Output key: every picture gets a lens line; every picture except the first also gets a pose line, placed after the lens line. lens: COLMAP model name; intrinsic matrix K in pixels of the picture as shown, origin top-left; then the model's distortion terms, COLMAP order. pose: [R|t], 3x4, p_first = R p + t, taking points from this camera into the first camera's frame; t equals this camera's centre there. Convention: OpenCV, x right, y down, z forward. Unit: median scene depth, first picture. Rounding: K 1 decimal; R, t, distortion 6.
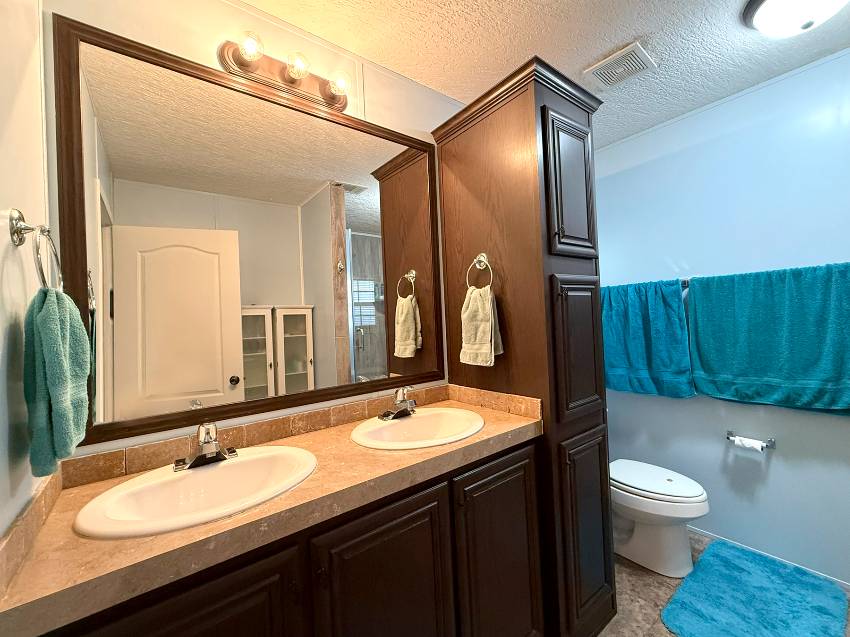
lens RADIAL K [[345.0, 0, 430.3], [0, 345.0, 316.3], [0, 0, 1]] dist [0.002485, 0.000208]
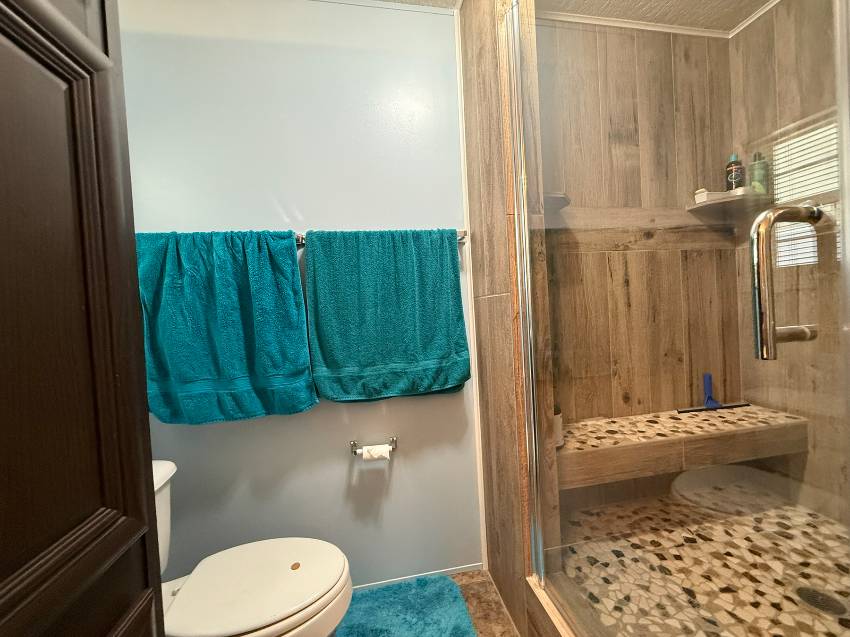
lens RADIAL K [[345.0, 0, 430.6], [0, 345.0, 322.8], [0, 0, 1]] dist [0.002485, 0.000208]
pose [[0.471083, -0.004732, 0.882076, 0.275712], [0.024498, 0.999670, -0.007721, 0.080644], [-0.881749, 0.025247, 0.471043, 0.482061]]
